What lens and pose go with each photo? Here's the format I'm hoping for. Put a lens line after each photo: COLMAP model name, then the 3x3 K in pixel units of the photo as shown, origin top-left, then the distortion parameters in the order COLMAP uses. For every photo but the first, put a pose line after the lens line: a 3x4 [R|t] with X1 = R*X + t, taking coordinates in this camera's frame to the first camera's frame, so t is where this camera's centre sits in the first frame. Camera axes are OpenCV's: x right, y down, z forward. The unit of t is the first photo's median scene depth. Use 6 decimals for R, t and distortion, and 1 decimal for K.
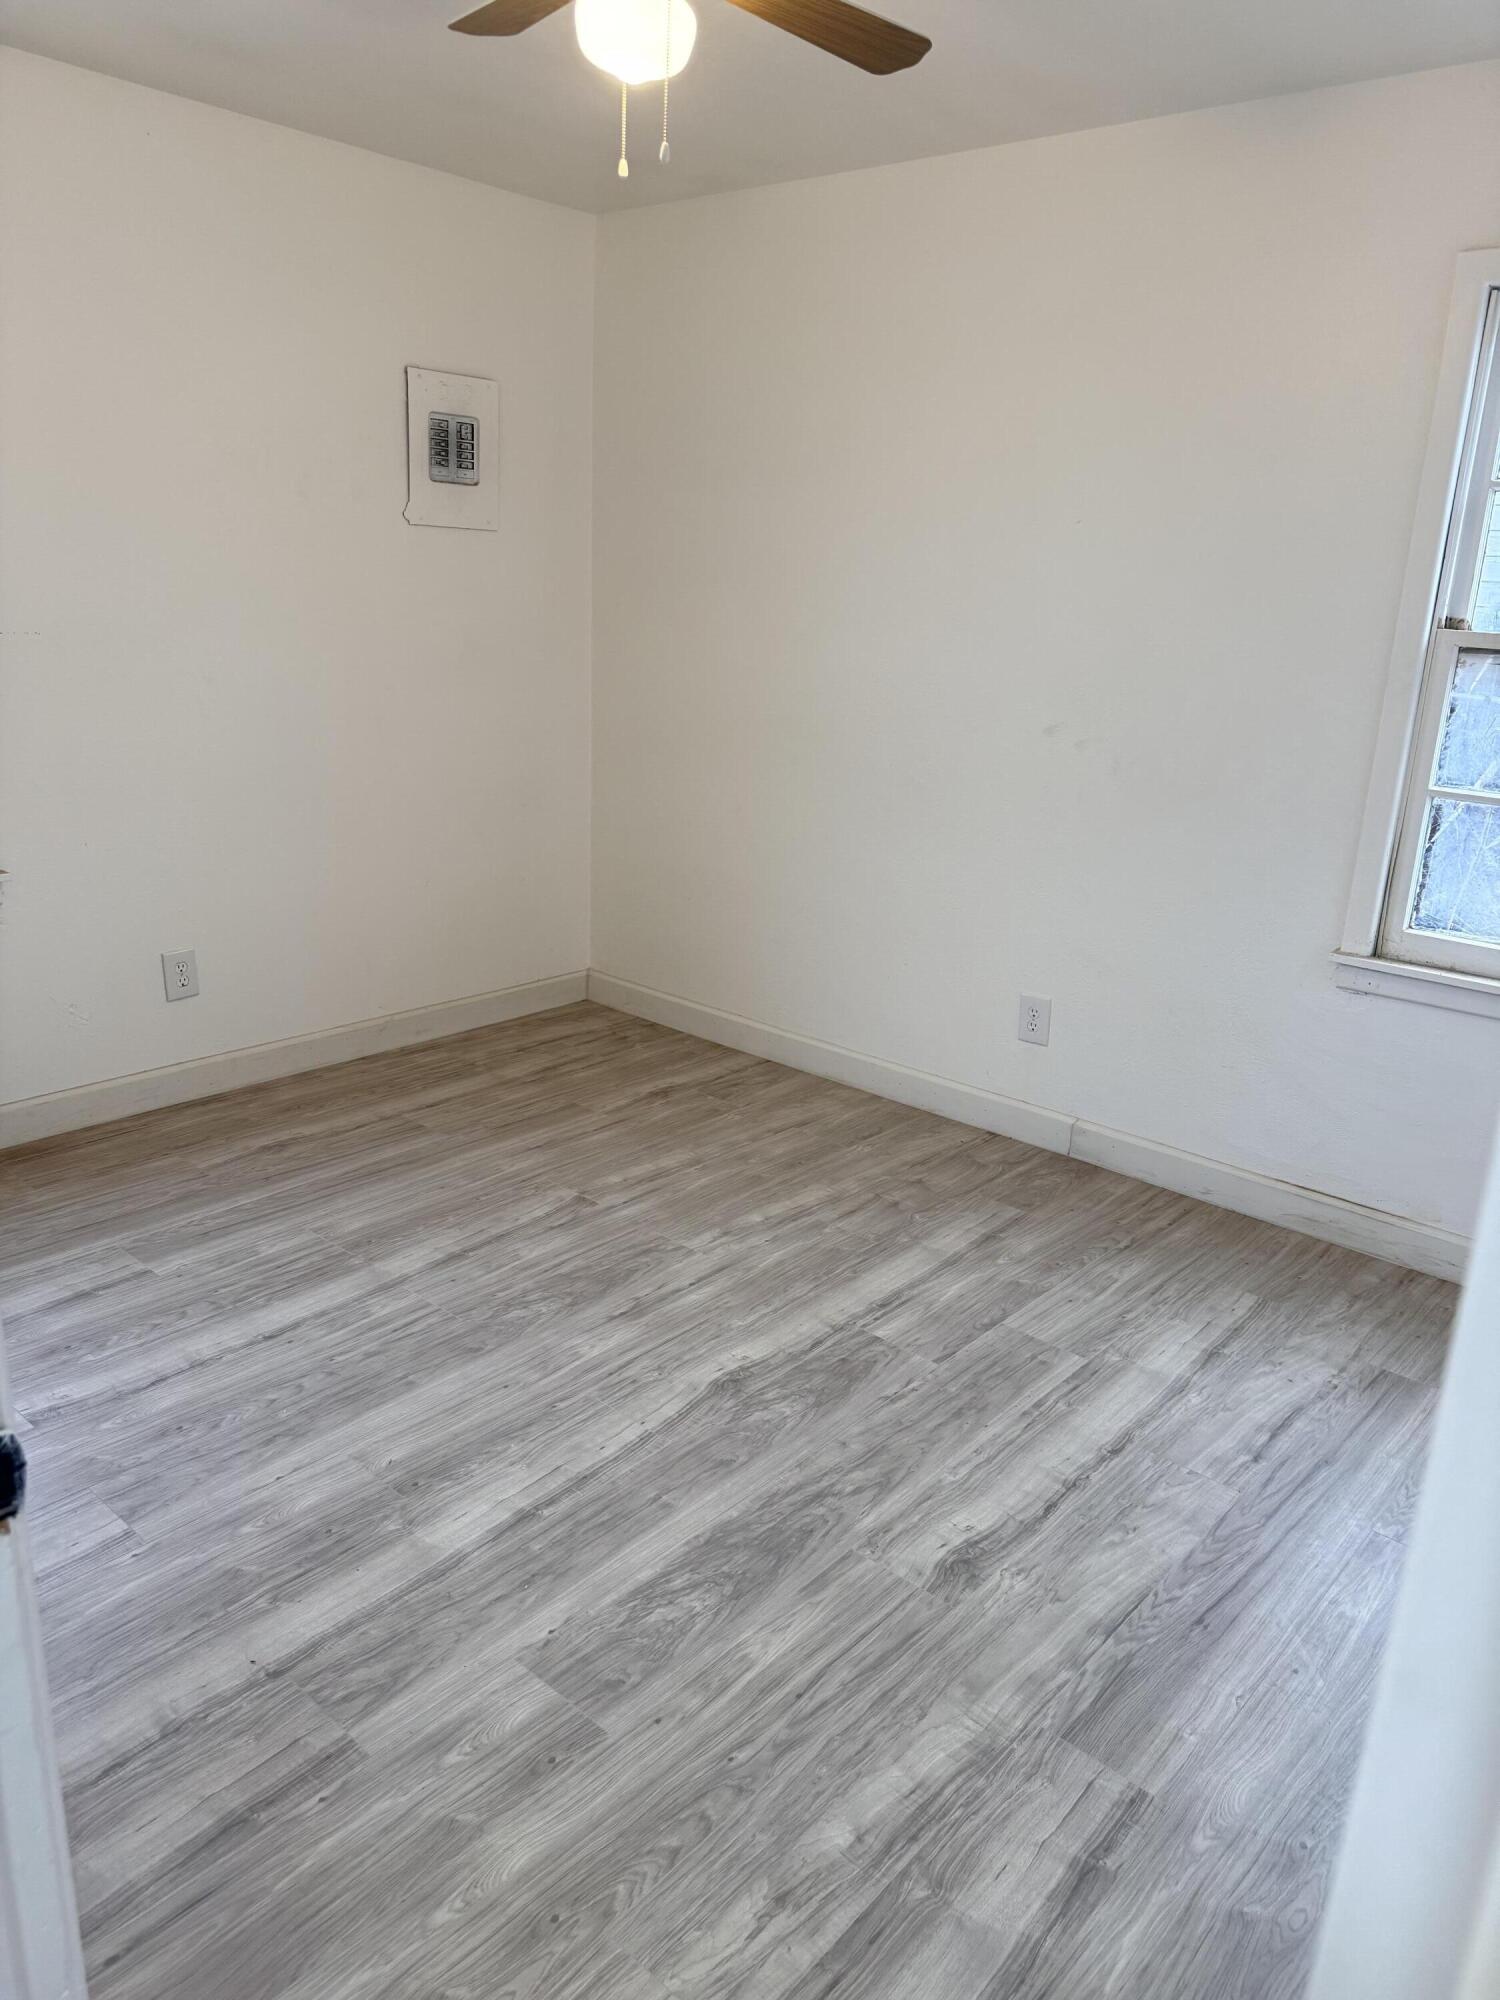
lens RADIAL K [[1400.0, 0, 758.7], [0, 1400.0, 968.3], [0, 0, 1]] dist [0.087350, -0.106371]
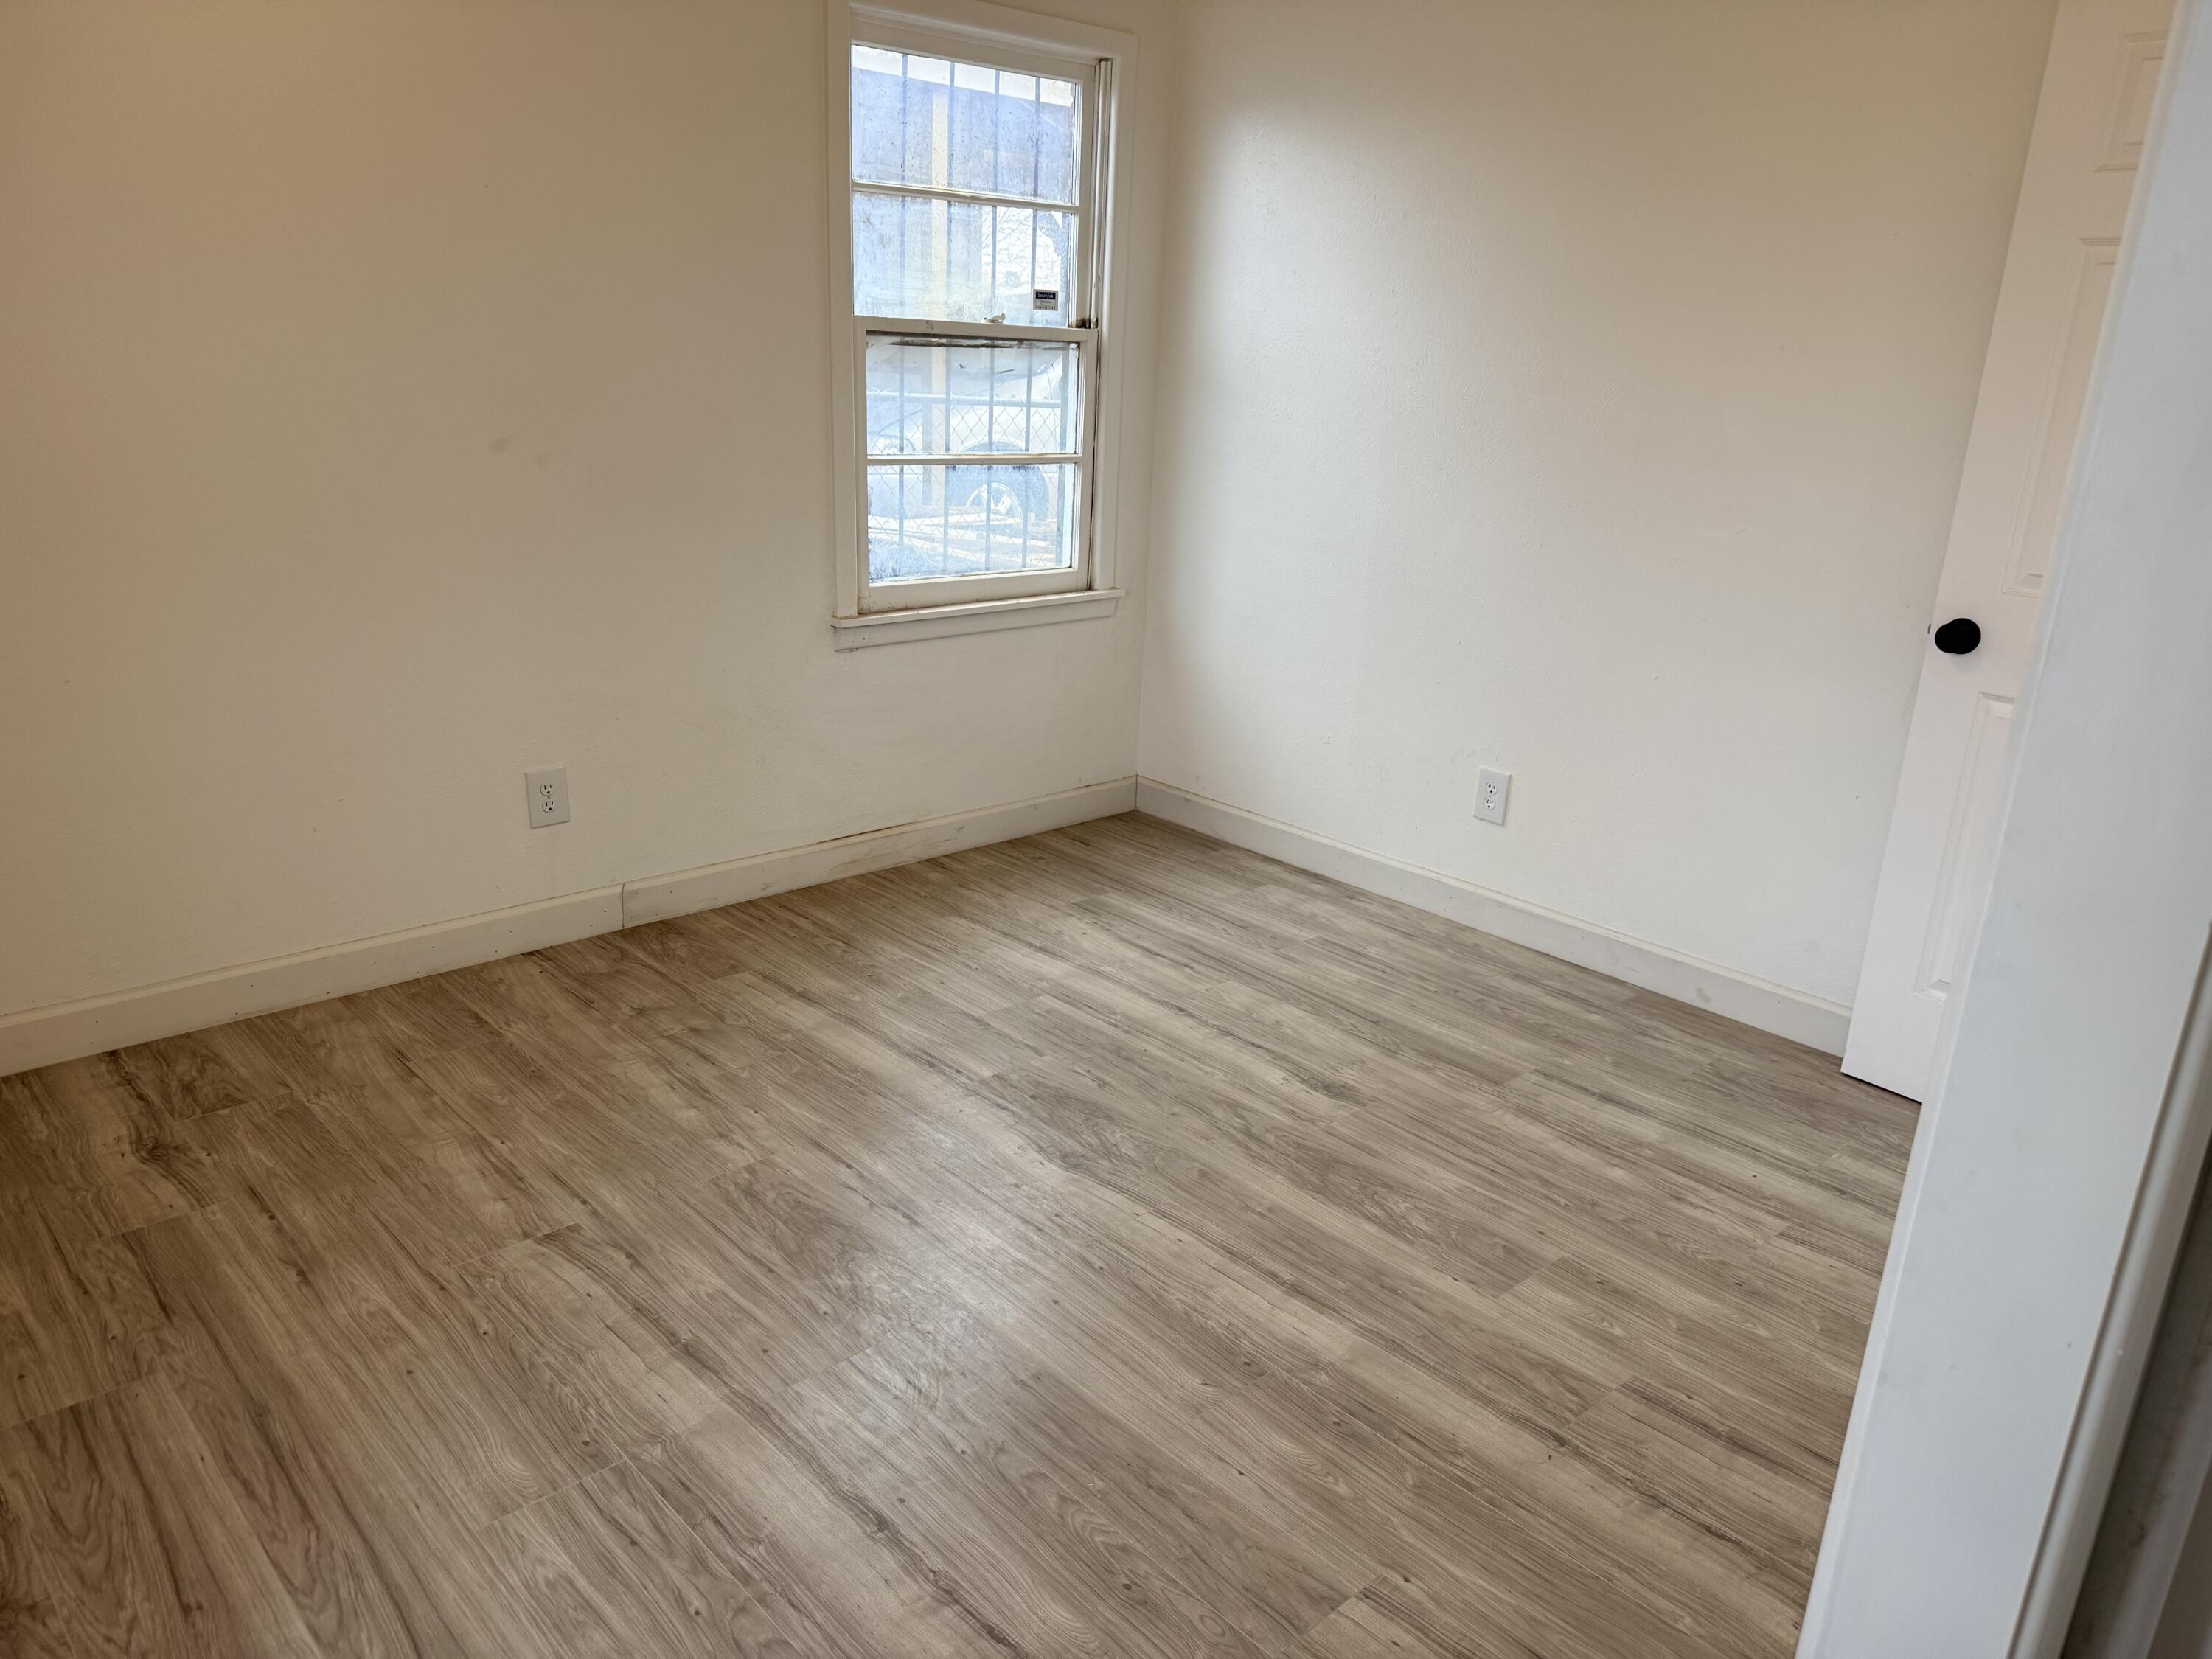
lens RADIAL K [[1547.5, 0, 1100.7], [0, 1547.5, 808.1], [0, 0, 1]] dist [0.143114, -0.221643]
pose [[0.108346, -0.328503, 0.938268, -0.813518], [0.224093, 0.927602, 0.298891, -0.206027], [-0.968526, 0.177876, 0.174118, 0.664549]]
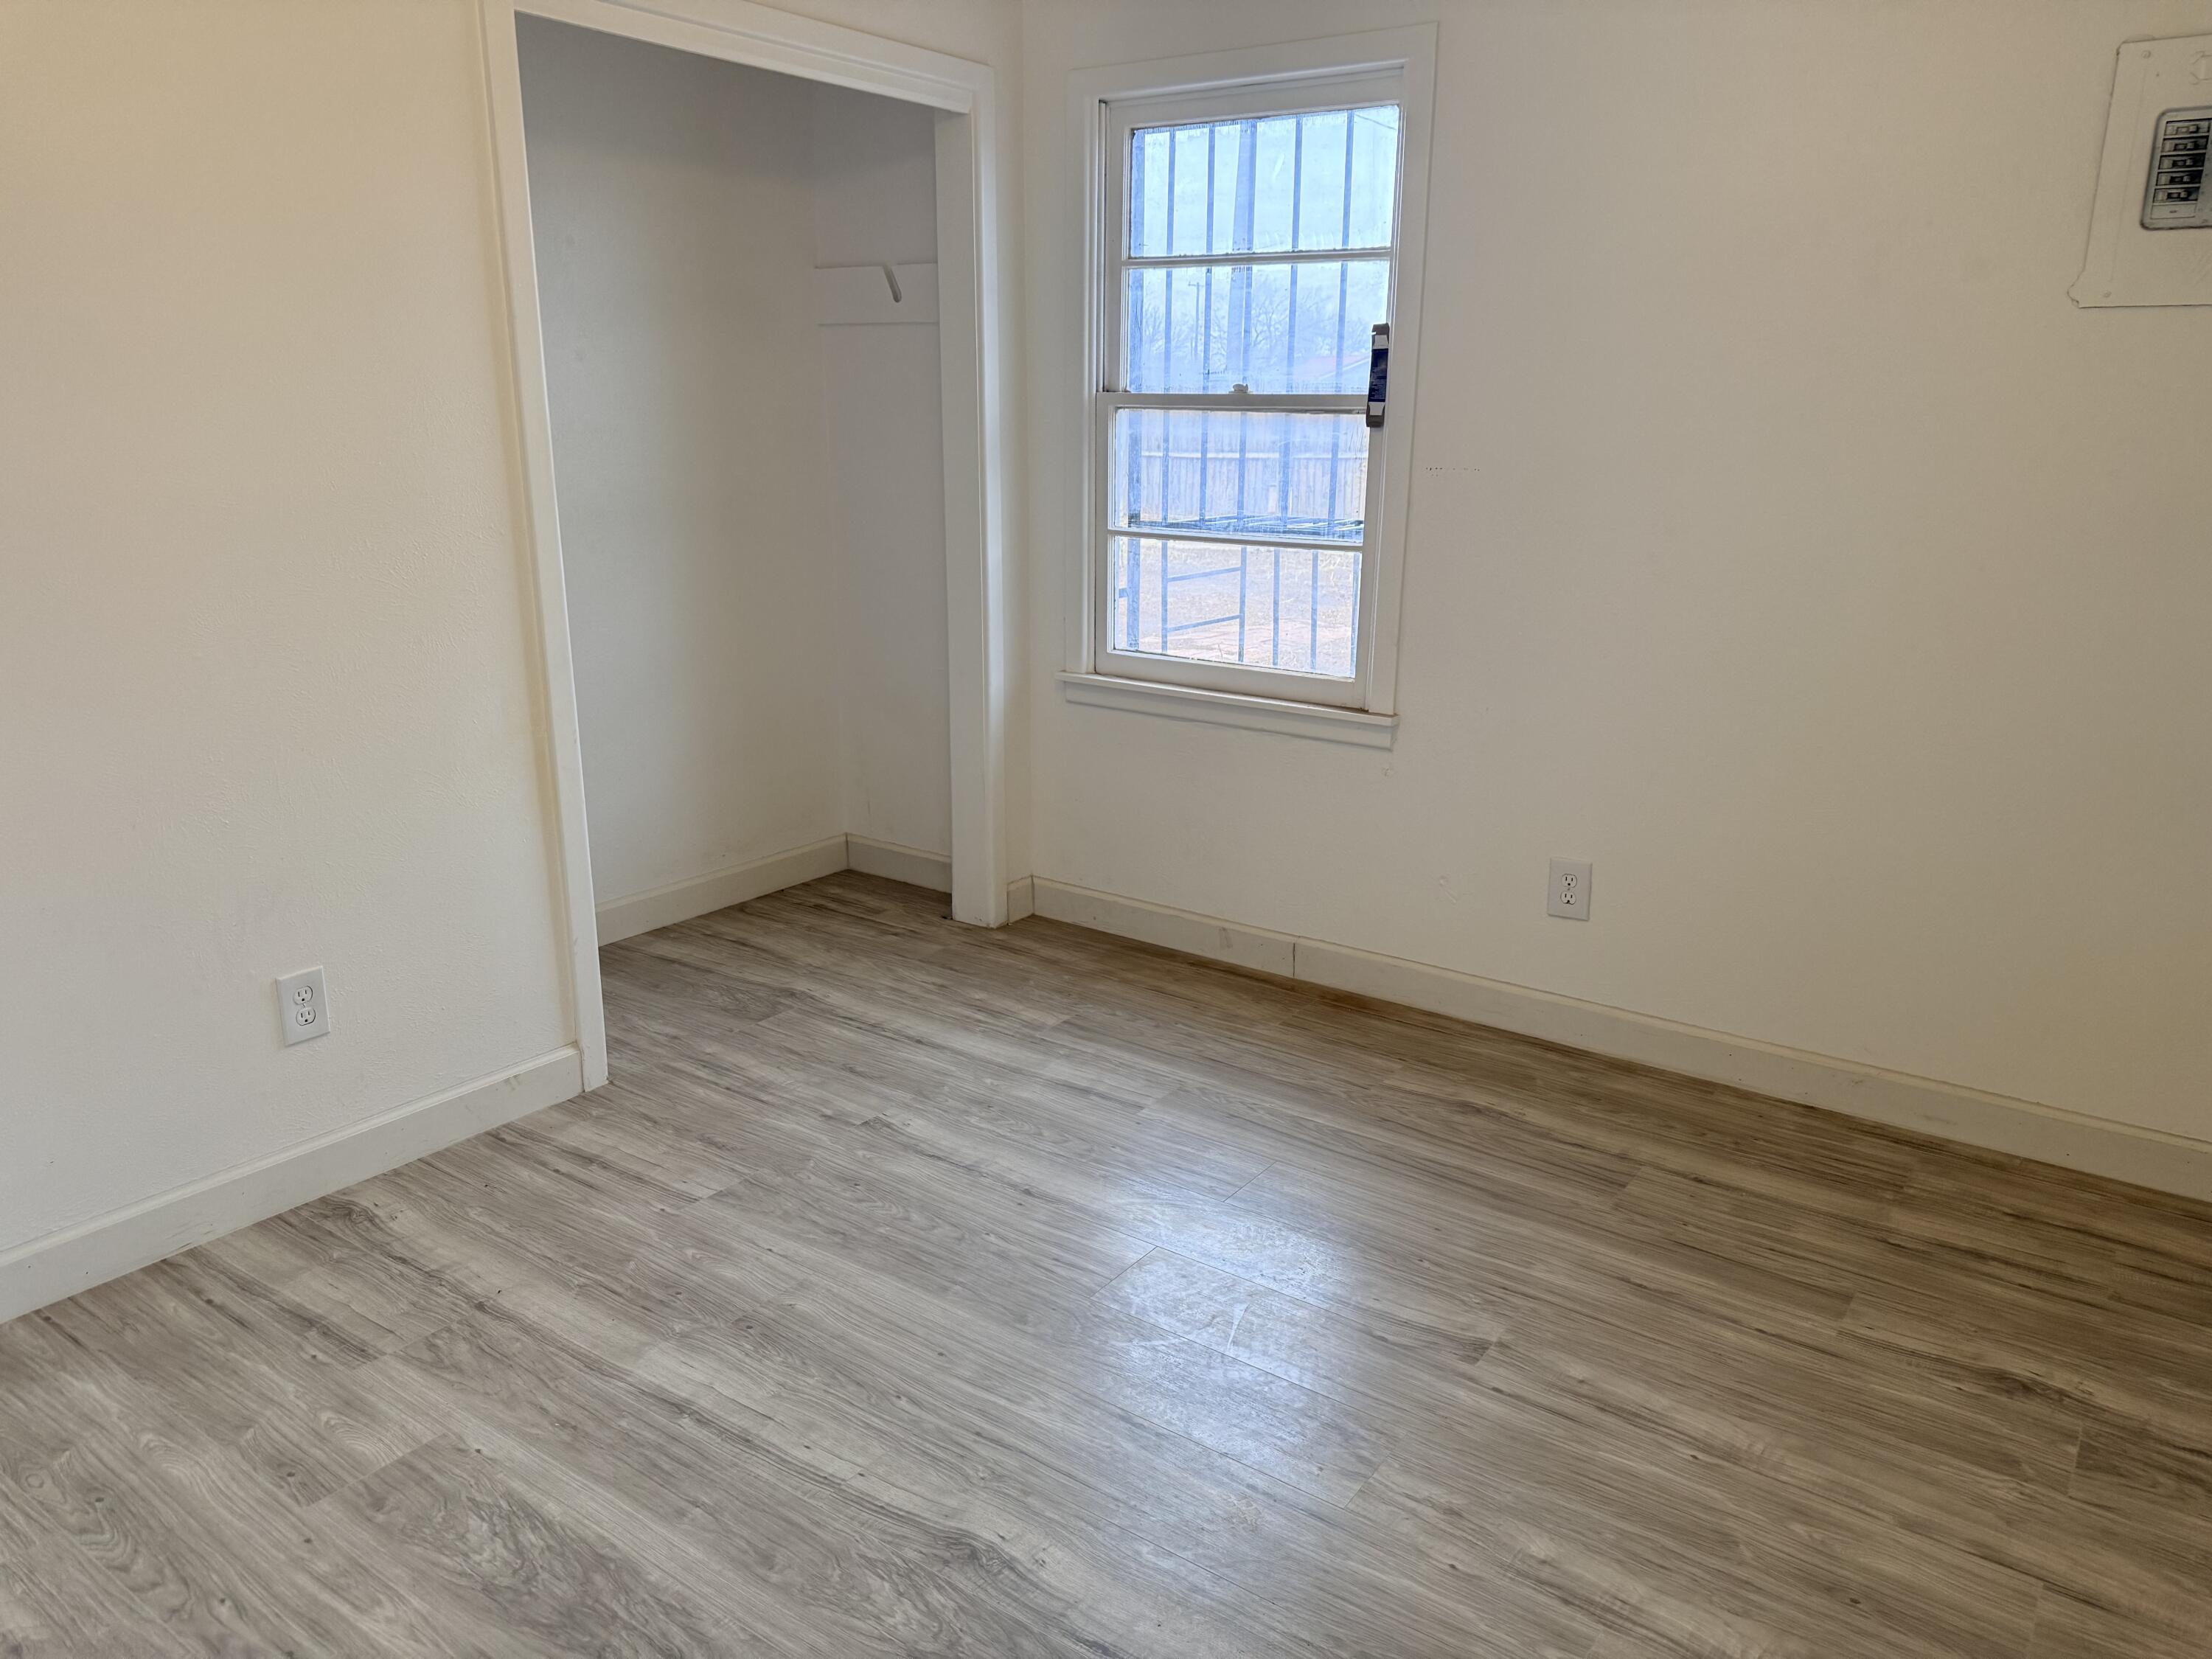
lens RADIAL K [[1547.5, 0, 1100.7], [0, 1547.5, 808.1], [0, 0, 1]] dist [0.143114, -0.221643]
pose [[0.091513, 0.205961, -0.974272, 0.556784], [-0.271597, 0.946447, 0.174568, -0.157309], [0.958050, 0.248634, 0.142551, 0.765936]]
